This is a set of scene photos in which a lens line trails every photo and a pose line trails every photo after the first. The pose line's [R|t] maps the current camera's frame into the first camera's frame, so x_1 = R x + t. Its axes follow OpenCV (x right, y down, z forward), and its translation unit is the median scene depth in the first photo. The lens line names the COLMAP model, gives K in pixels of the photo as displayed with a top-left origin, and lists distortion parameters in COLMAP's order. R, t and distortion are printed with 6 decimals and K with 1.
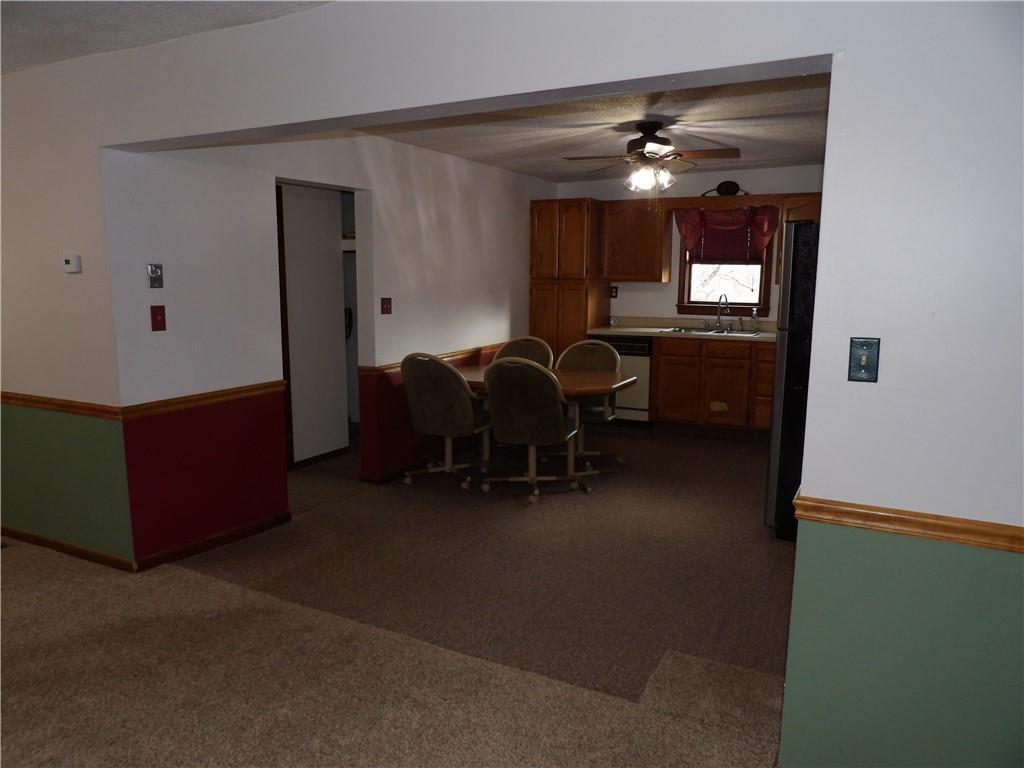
lens RADIAL K [[740.7, 0, 510.9], [0, 740.7, 384.0], [0, 0, 1]] dist [-0.011501, 0.024014]
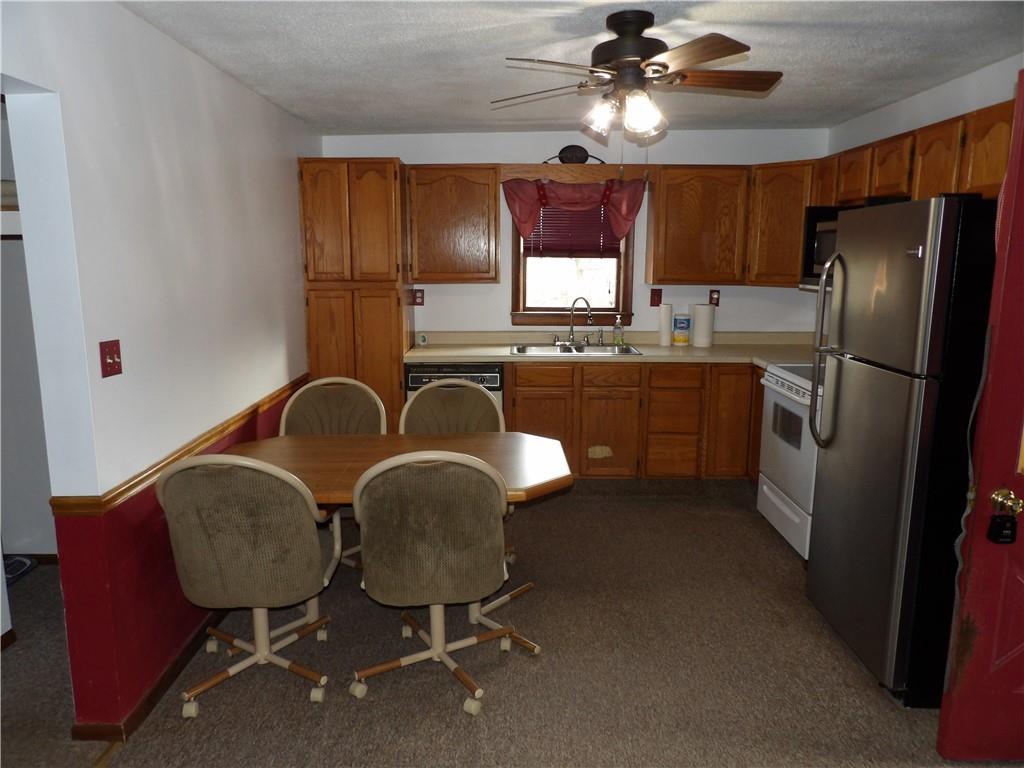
lens RADIAL K [[740.7, 0, 506.5], [0, 740.7, 386.9], [0, 0, 1]] dist [-0.011501, 0.024014]
pose [[0.888764, -0.084710, 0.450469, -0.122113], [0.074443, 0.996403, 0.040498, -0.067755], [-0.452279, -0.002459, 0.891873, 0.368969]]
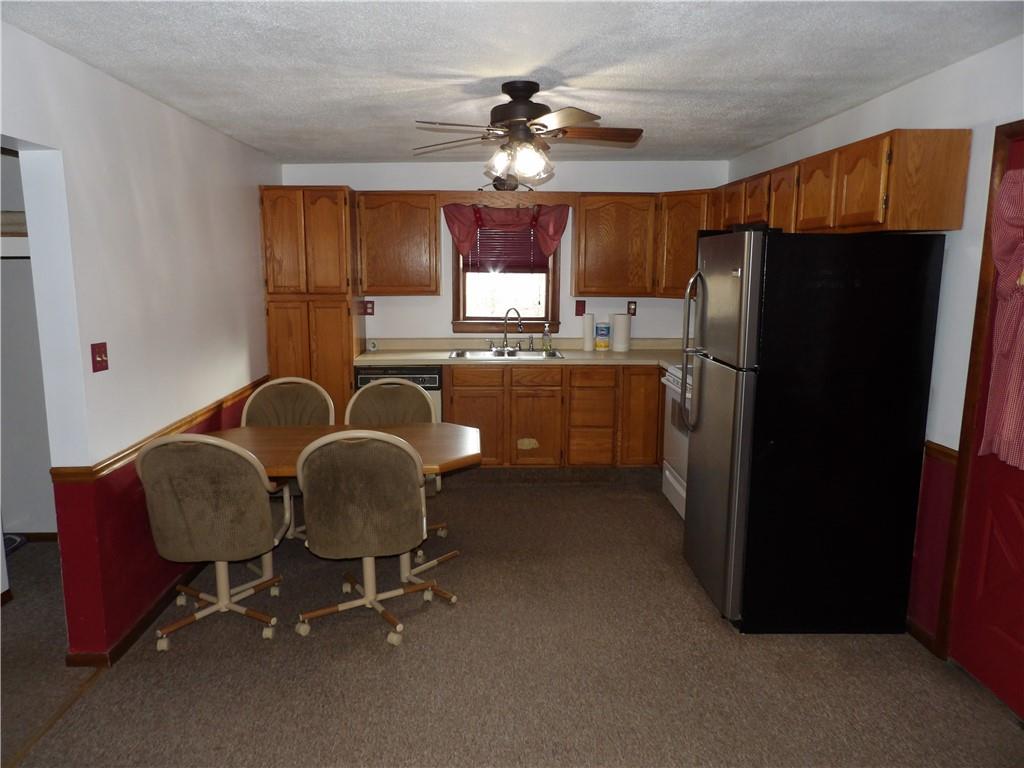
lens RADIAL K [[740.7, 0, 505.4], [0, 740.7, 385.5], [0, 0, 1]] dist [-0.011501, 0.024014]
pose [[0.873018, -0.081088, 0.480900, -0.132019], [0.077429, 0.996619, 0.027484, -0.057648], [-0.481503, 0.013242, 0.876345, 0.266389]]
